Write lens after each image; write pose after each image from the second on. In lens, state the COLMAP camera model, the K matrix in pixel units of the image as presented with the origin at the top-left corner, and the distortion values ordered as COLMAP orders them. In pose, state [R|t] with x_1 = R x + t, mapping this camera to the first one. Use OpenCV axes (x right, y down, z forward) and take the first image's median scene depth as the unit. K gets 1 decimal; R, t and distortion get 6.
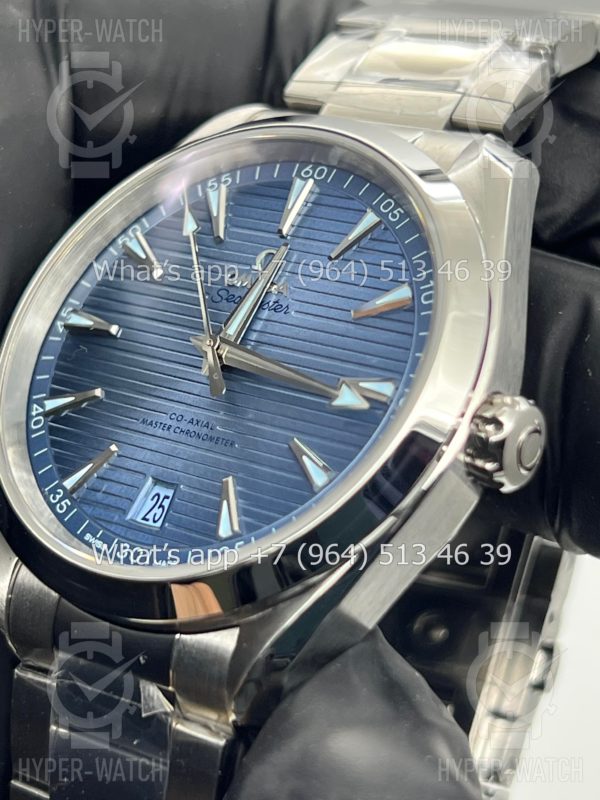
lens RADIAL K [[1905.8, 0, 303.6], [0, 1905.8, 399.5], [0, 0, 1]] dist [0.199257, 0.000000]
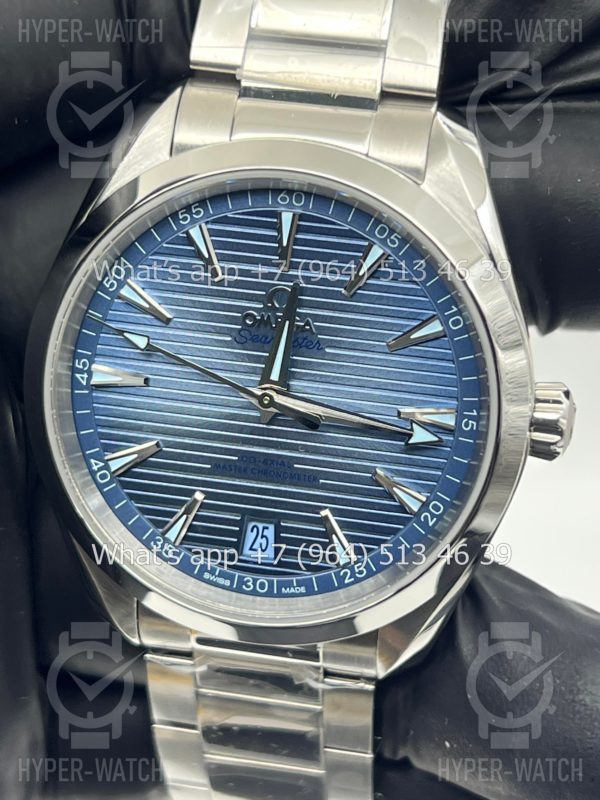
lens RADIAL K [[1905.8, 0, 304.9], [0, 1905.8, 403.7], [0, 0, 1]] dist [0.199257, 0.000000]
pose [[0.898271, -0.373061, 0.232237, -0.287991], [0.181138, 0.795835, 0.577786, -0.666399], [-0.400372, -0.476941, 0.782451, 0.118607]]
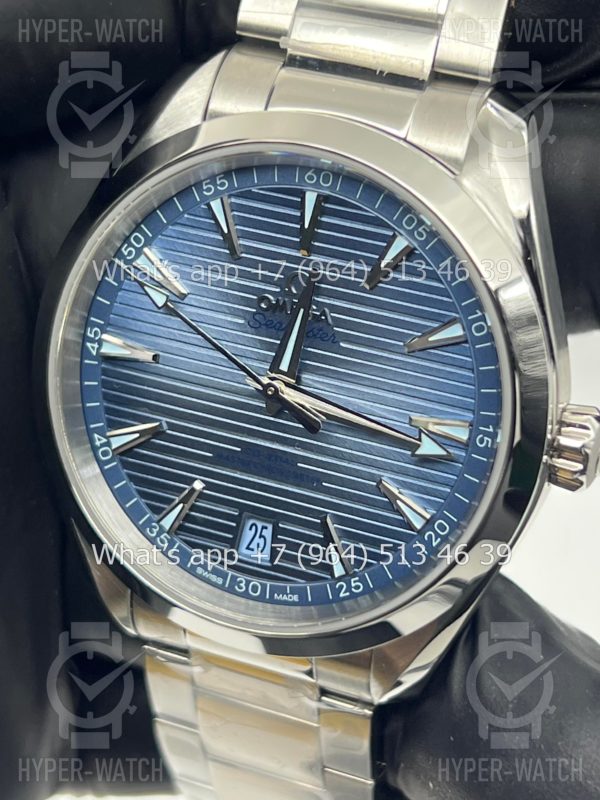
lens RADIAL K [[1905.8, 0, 305.1], [0, 1905.8, 394.9], [0, 0, 1]] dist [0.199257, 0.000000]
pose [[0.959025, -0.269847, 0.086336, -0.121517], [0.182067, 0.820451, 0.541951, -0.586574], [-0.217078, -0.504026, 0.835964, 0.126350]]
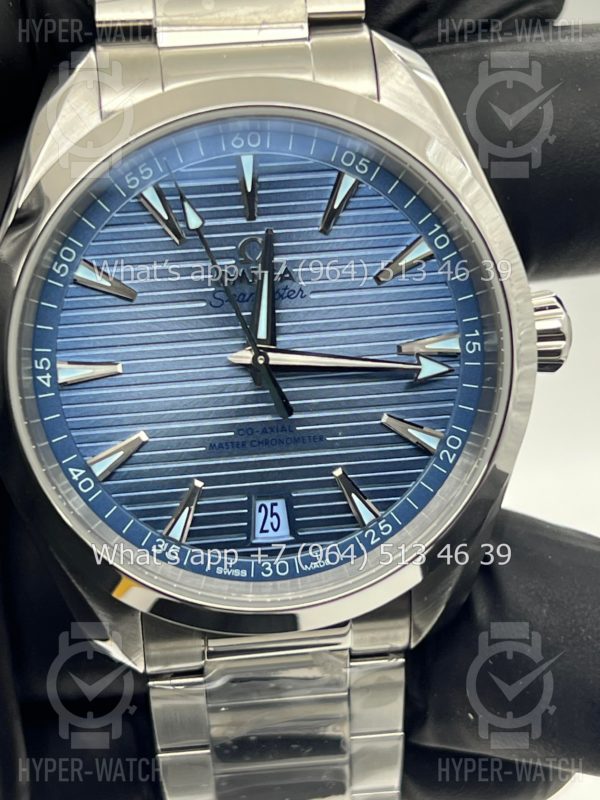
lens RADIAL K [[1905.8, 0, 302.6], [0, 1905.8, 402.4], [0, 0, 1]] dist [0.199257, 0.000000]
pose [[0.725618, -0.501738, 0.470890, -0.524659], [0.199537, 0.808360, 0.553840, -0.571609], [-0.658531, -0.307917, 0.686676, 0.276711]]
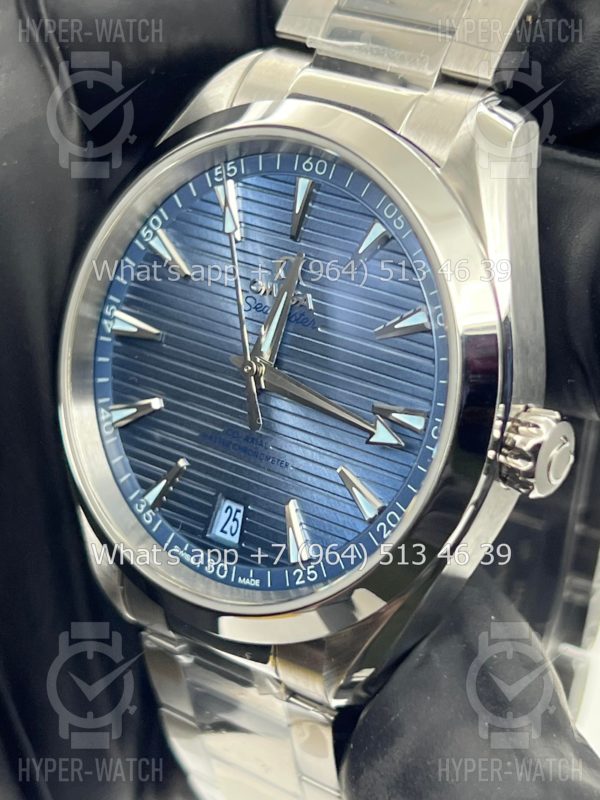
lens RADIAL K [[1905.8, 0, 292.0], [0, 1905.8, 401.9], [0, 0, 1]] dist [0.199257, 0.000000]
pose [[0.979127, -0.163294, -0.121022, 0.099522], [0.198264, 0.898434, 0.391801, -0.421835], [0.044752, -0.407617, 0.912056, 0.030487]]
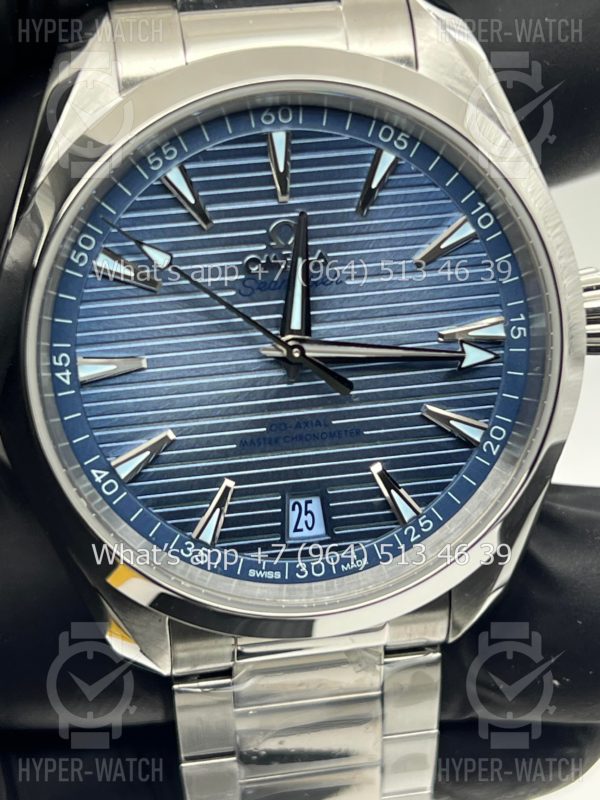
lens RADIAL K [[1905.8, 0, 297.4], [0, 1905.8, 401.8], [0, 0, 1]] dist [0.199257, 0.000000]
pose [[0.697693, -0.547115, 0.462482, -0.503159], [0.184004, 0.760765, 0.622398, -0.604383], [-0.692363, -0.349145, 0.631451, 0.387548]]
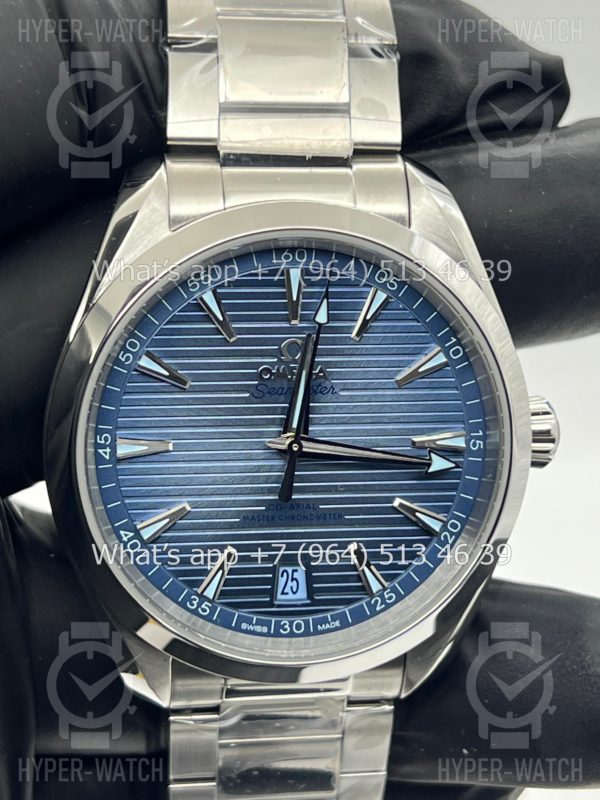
lens RADIAL K [[1905.8, 0, 297.6], [0, 1905.8, 392.1], [0, 0, 1]] dist [0.199257, 0.000000]
pose [[0.726806, -0.467789, 0.502917, -0.620448], [0.112146, 0.803214, 0.585039, -0.741064], [-0.677625, -0.368810, 0.636242, 0.266019]]
